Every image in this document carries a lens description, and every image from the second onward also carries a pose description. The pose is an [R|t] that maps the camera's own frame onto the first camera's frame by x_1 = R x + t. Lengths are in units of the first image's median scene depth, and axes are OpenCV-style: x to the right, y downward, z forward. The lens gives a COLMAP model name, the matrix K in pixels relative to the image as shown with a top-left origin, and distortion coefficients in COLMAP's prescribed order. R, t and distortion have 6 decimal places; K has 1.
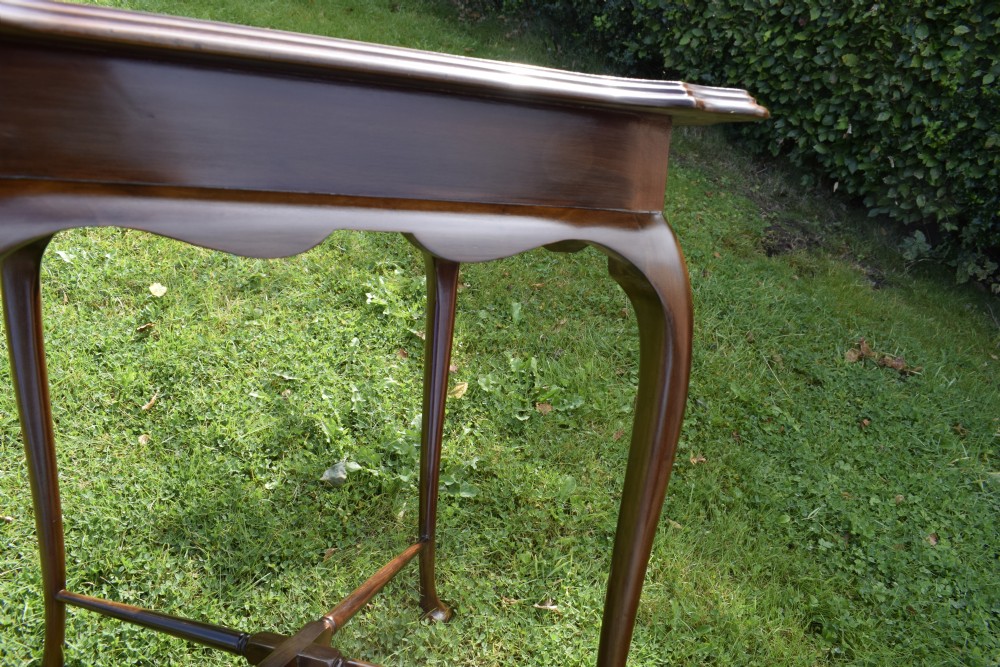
lens RADIAL K [[759.1, 0, 500.0], [0, 759.1, 333.5], [0, 0, 1]] dist [-0.025336, 0.011952]
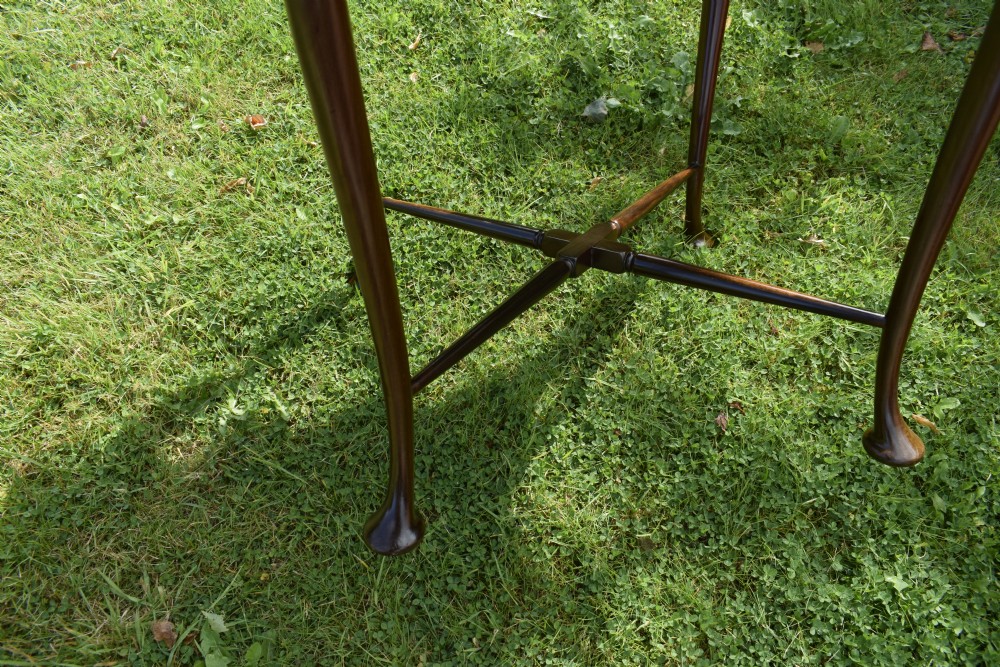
lens RADIAL K [[759.1, 0, 500.0], [0, 759.1, 333.5], [0, 0, 1]] dist [-0.025336, 0.011952]
pose [[0.965561, 0.057888, -0.253657, -0.067868], [0.039203, 0.931433, 0.361795, 0.091381], [0.257208, -0.359279, 0.897086, -0.032890]]
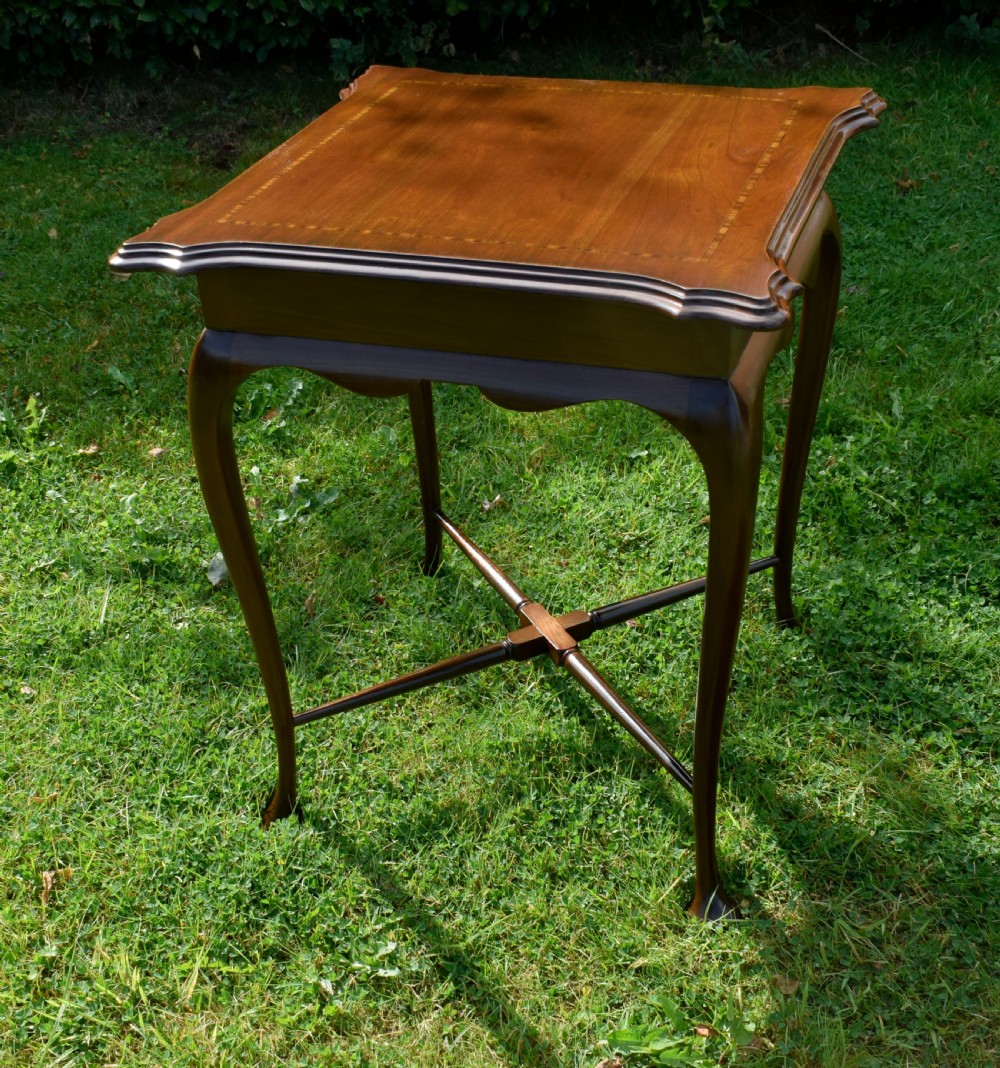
lens RADIAL K [[1663.0, 0, 474.8], [0, 1663.0, 529.7], [0, 0, 1]] dist [-0.021048, -0.012266]
pose [[0.597209, -0.632514, 0.493221, -0.881582], [0.629203, 0.750806, 0.200985, -0.033583], [-0.497439, 0.190306, 0.846367, -0.640751]]
